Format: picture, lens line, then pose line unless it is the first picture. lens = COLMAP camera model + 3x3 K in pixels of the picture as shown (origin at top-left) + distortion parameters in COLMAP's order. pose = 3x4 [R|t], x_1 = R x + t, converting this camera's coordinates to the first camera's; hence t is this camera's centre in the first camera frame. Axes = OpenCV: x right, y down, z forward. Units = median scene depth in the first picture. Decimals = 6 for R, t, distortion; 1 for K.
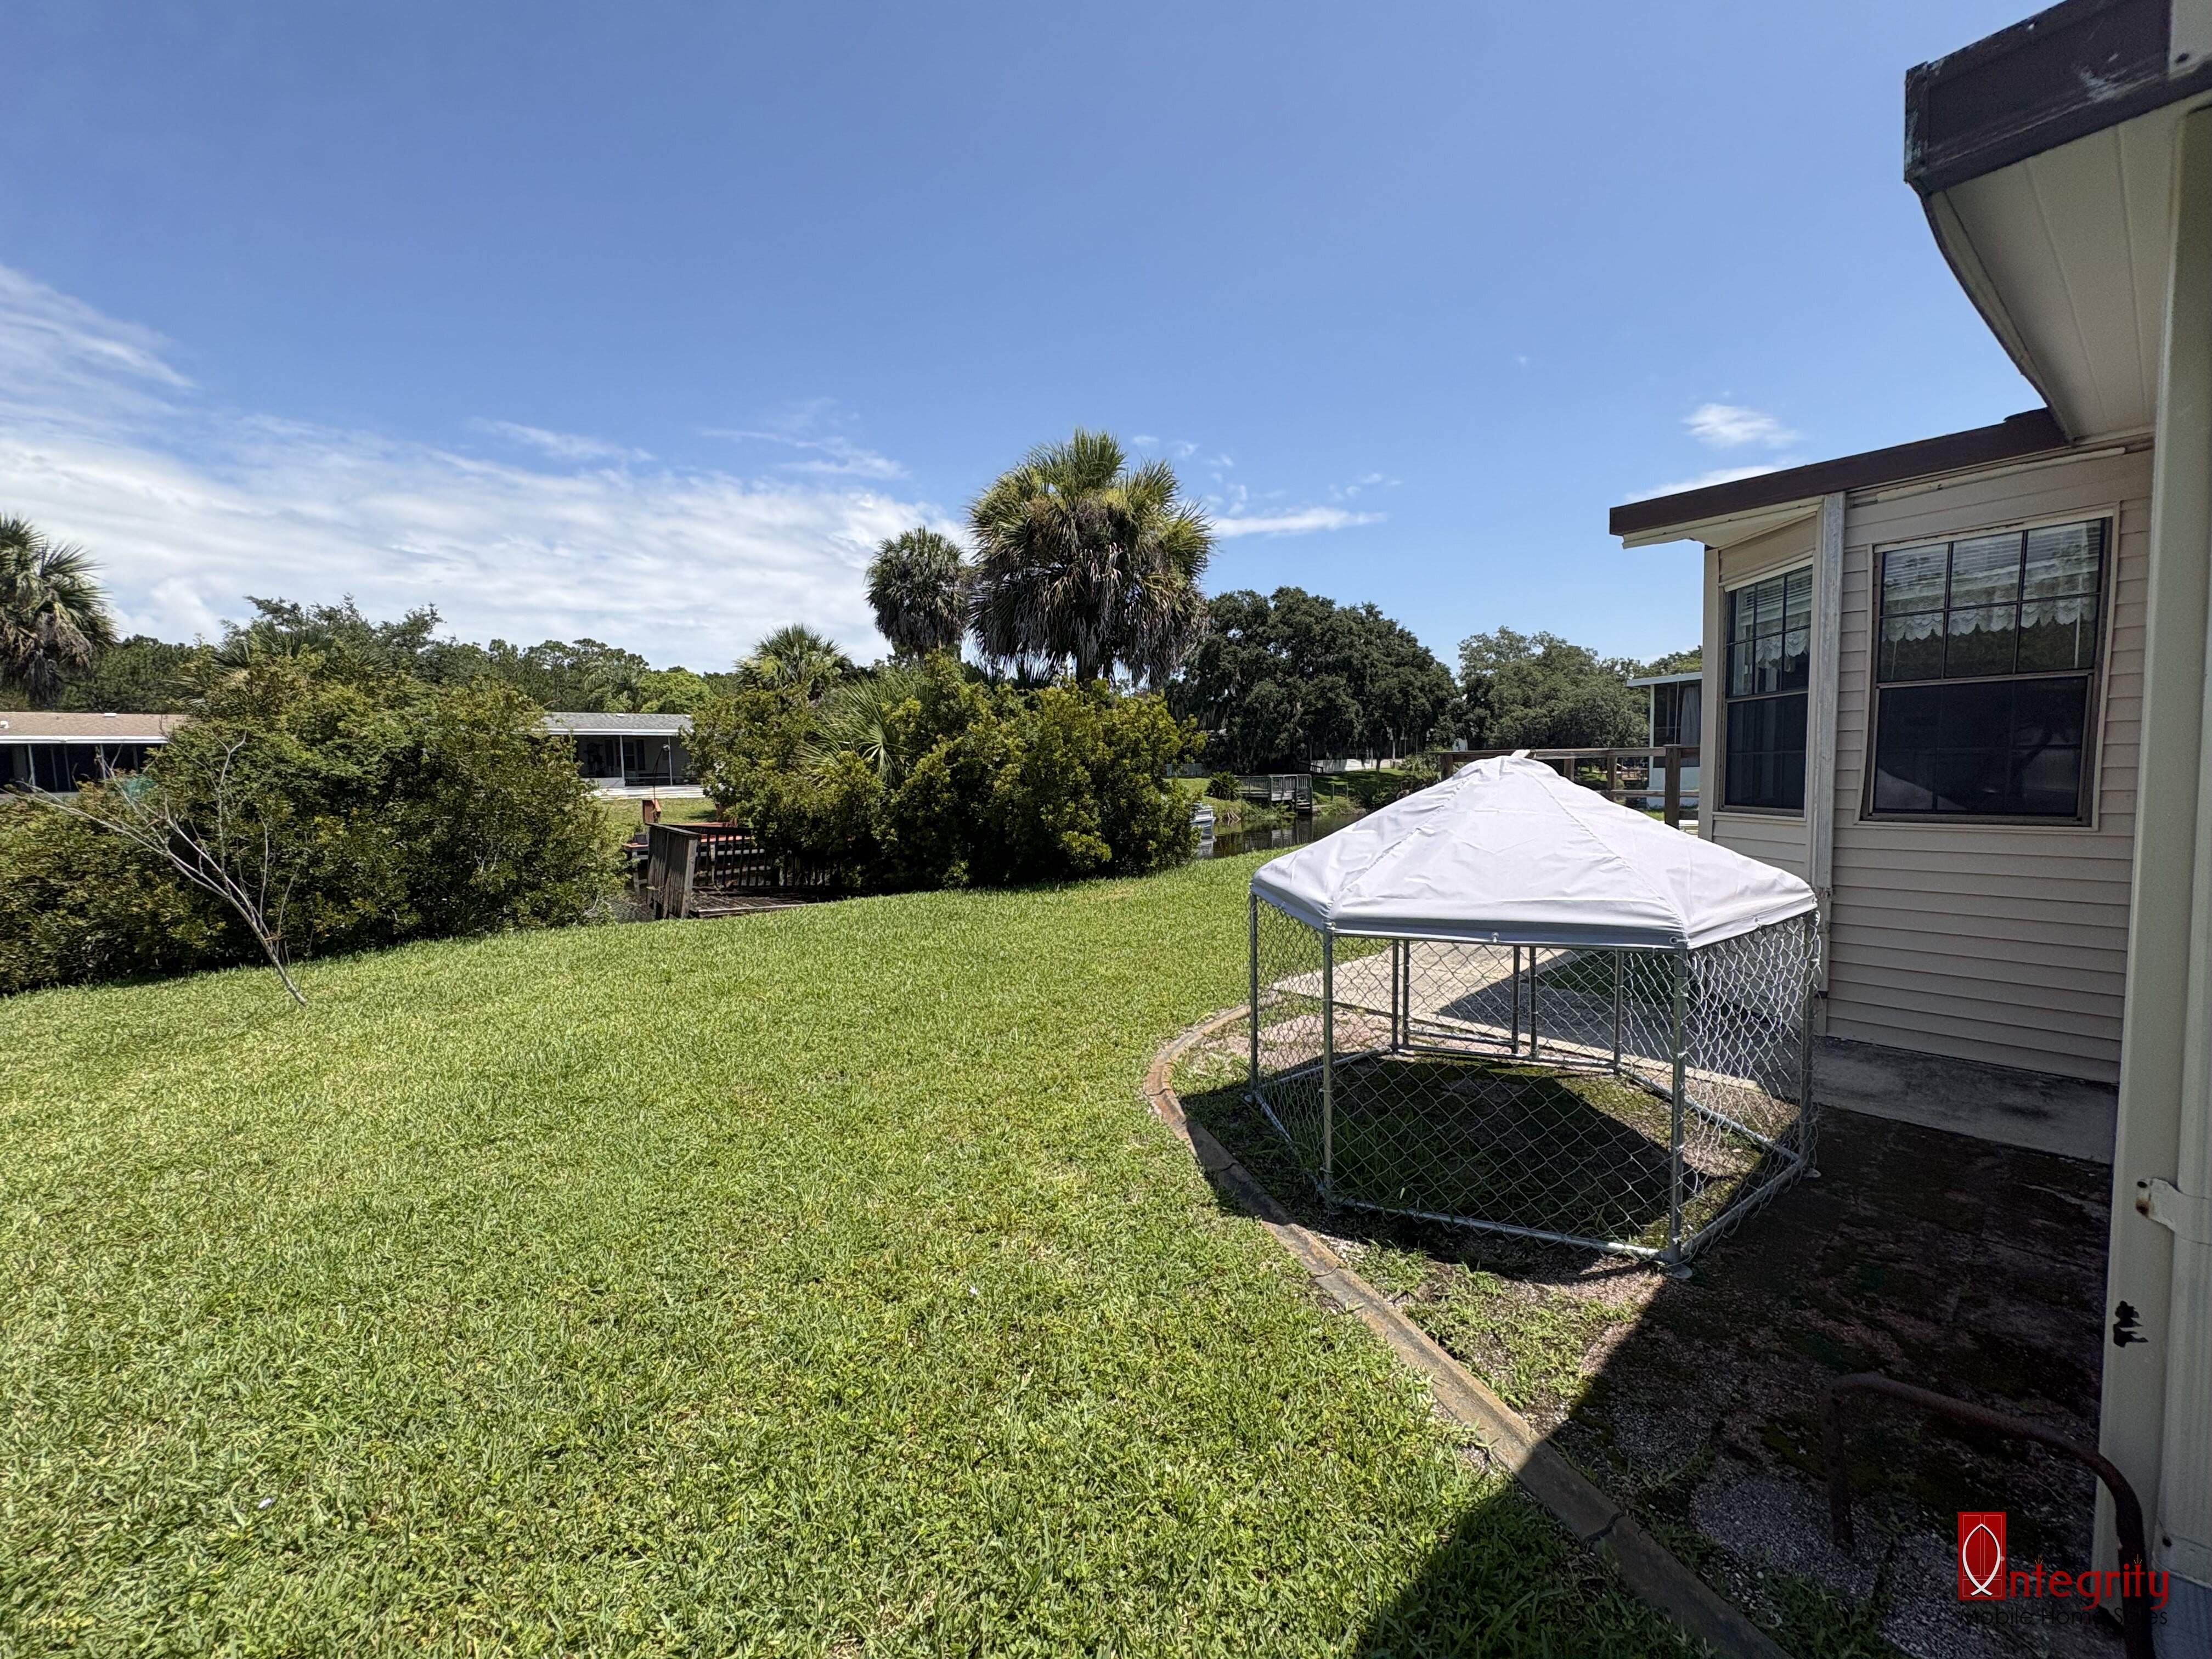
lens RADIAL K [[892.2, 0, 1110.9], [0, 892.2, 833.2], [0, 0, 1]] dist [-0.001540, 0.000352]
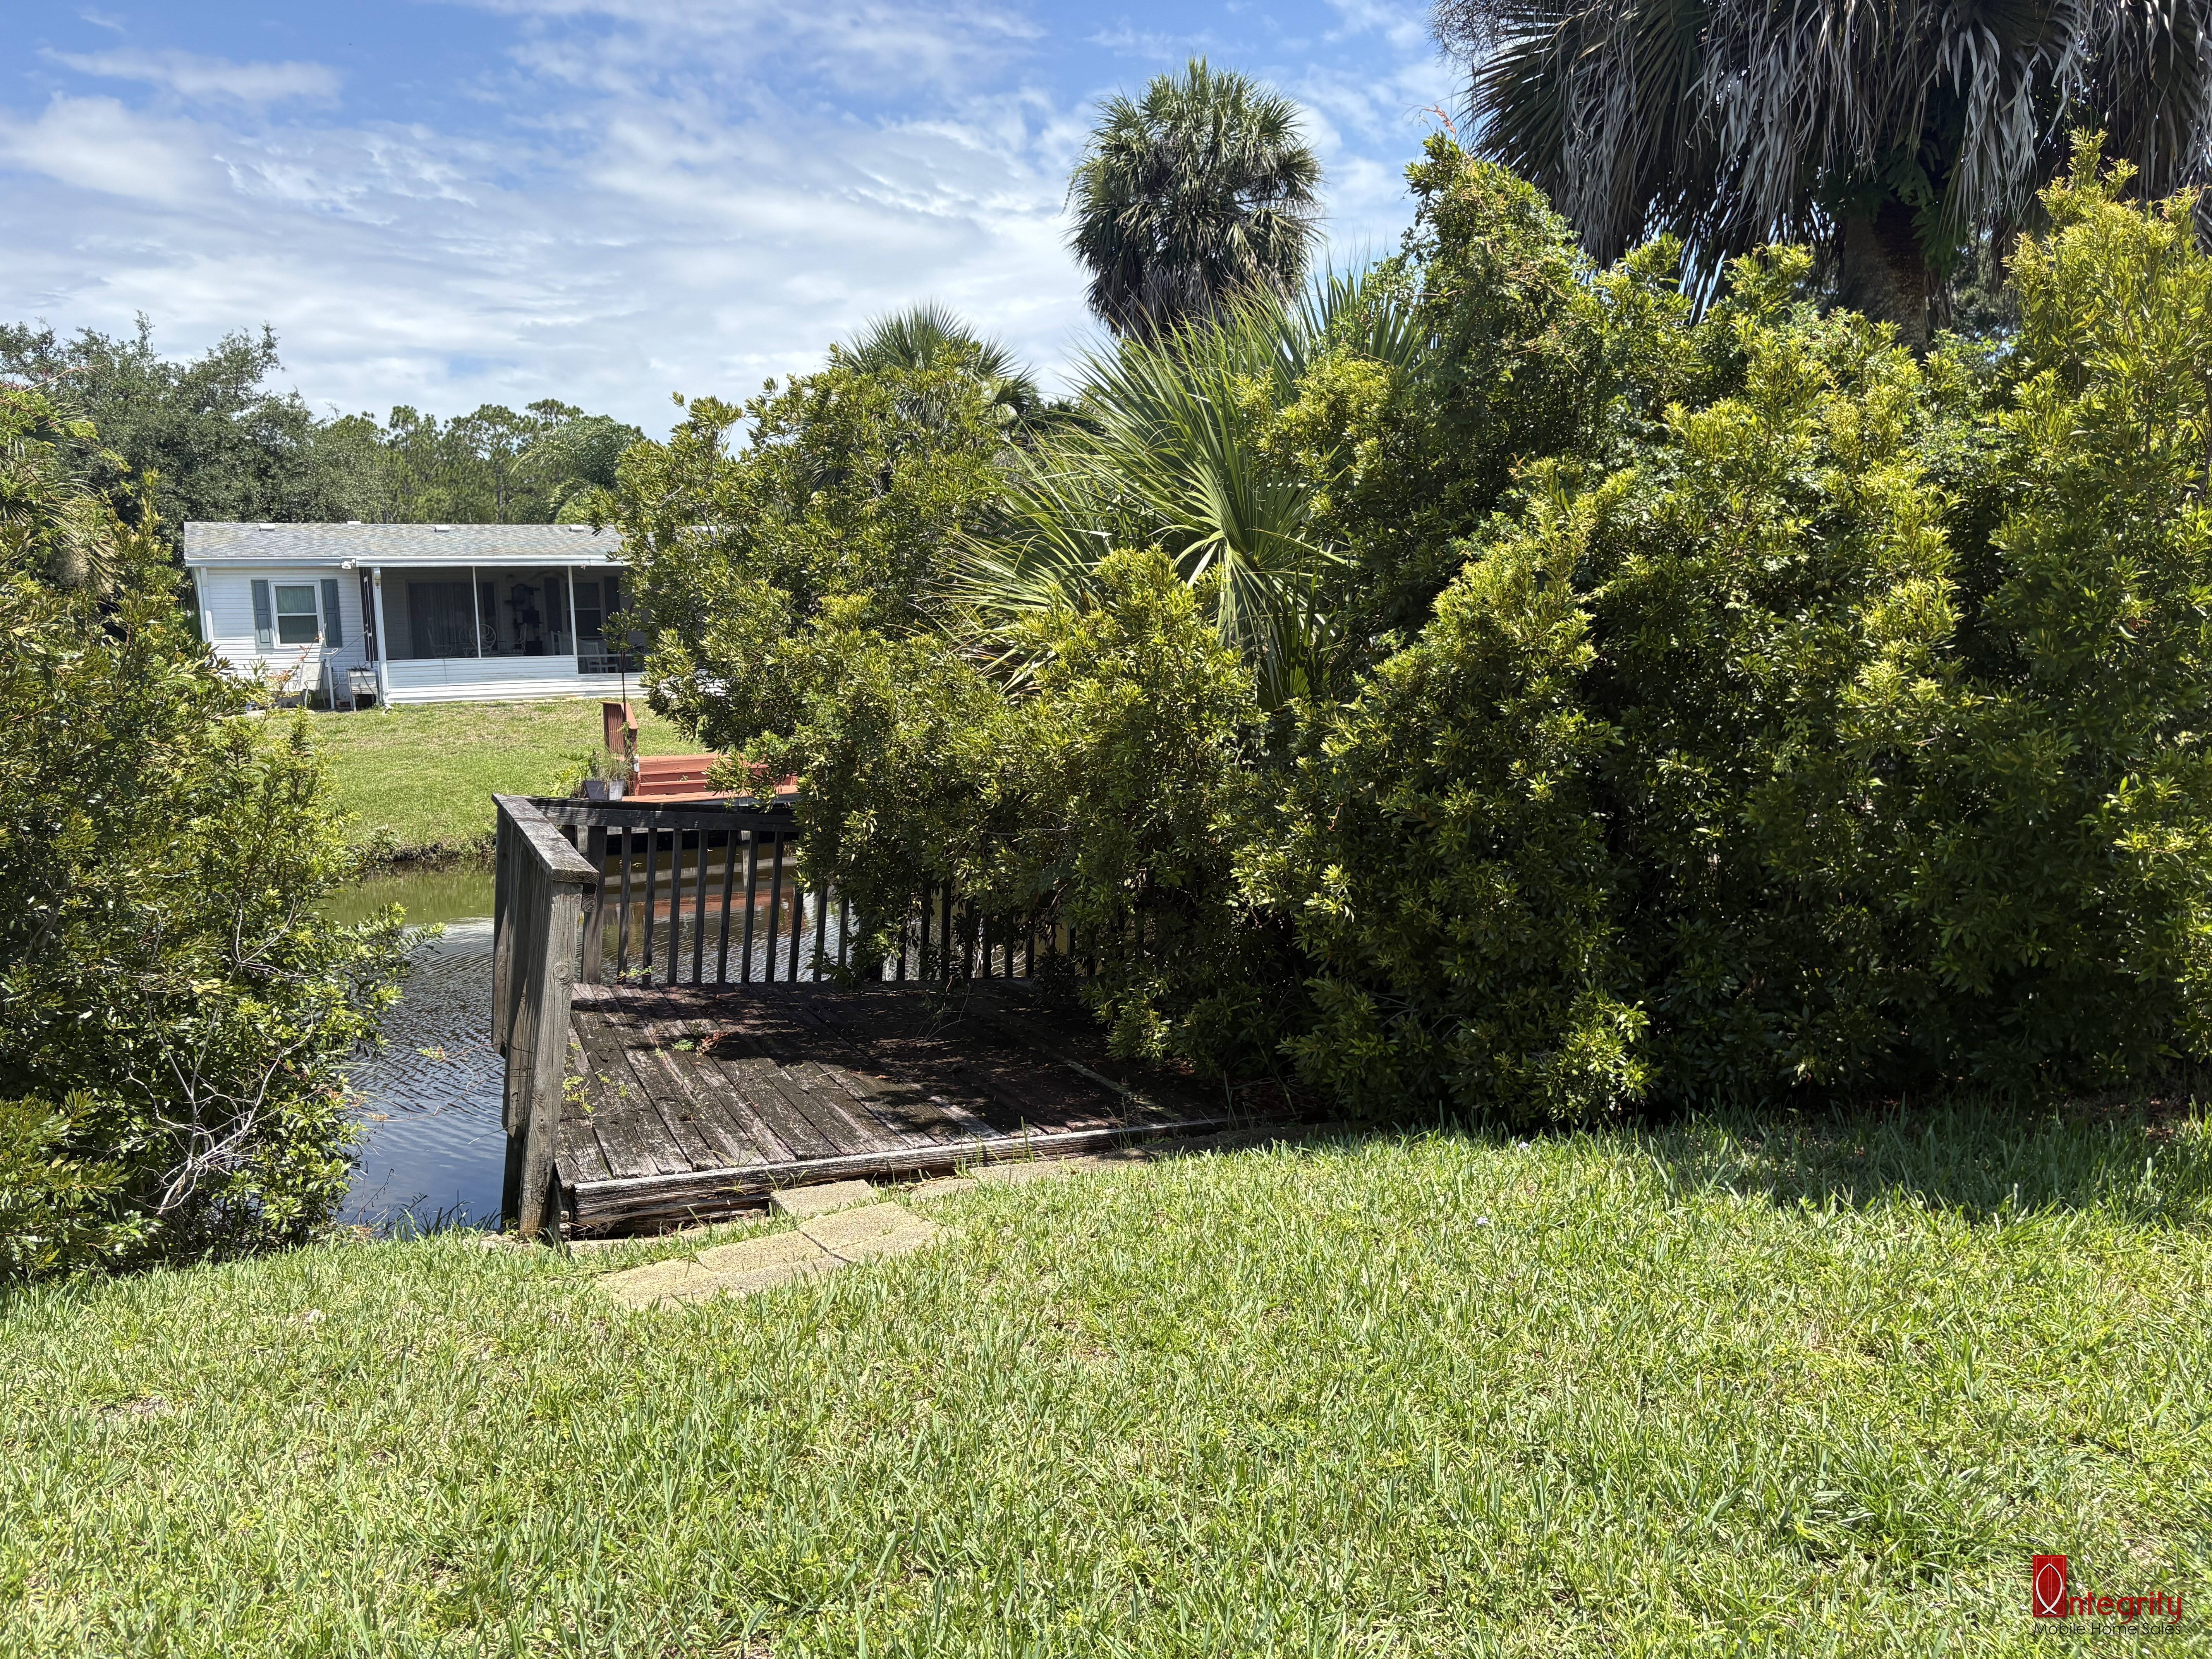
lens RADIAL K [[1699.8, 0, 1106.0], [0, 1699.8, 829.5], [0, 0, 1]] dist [-0.003019, -0.002299]
pose [[0.974713, 0.016517, -0.222850, -0.165481], [-0.006911, 0.999016, 0.043819, -0.027921], [0.223354, -0.041170, 0.973867, 0.444513]]
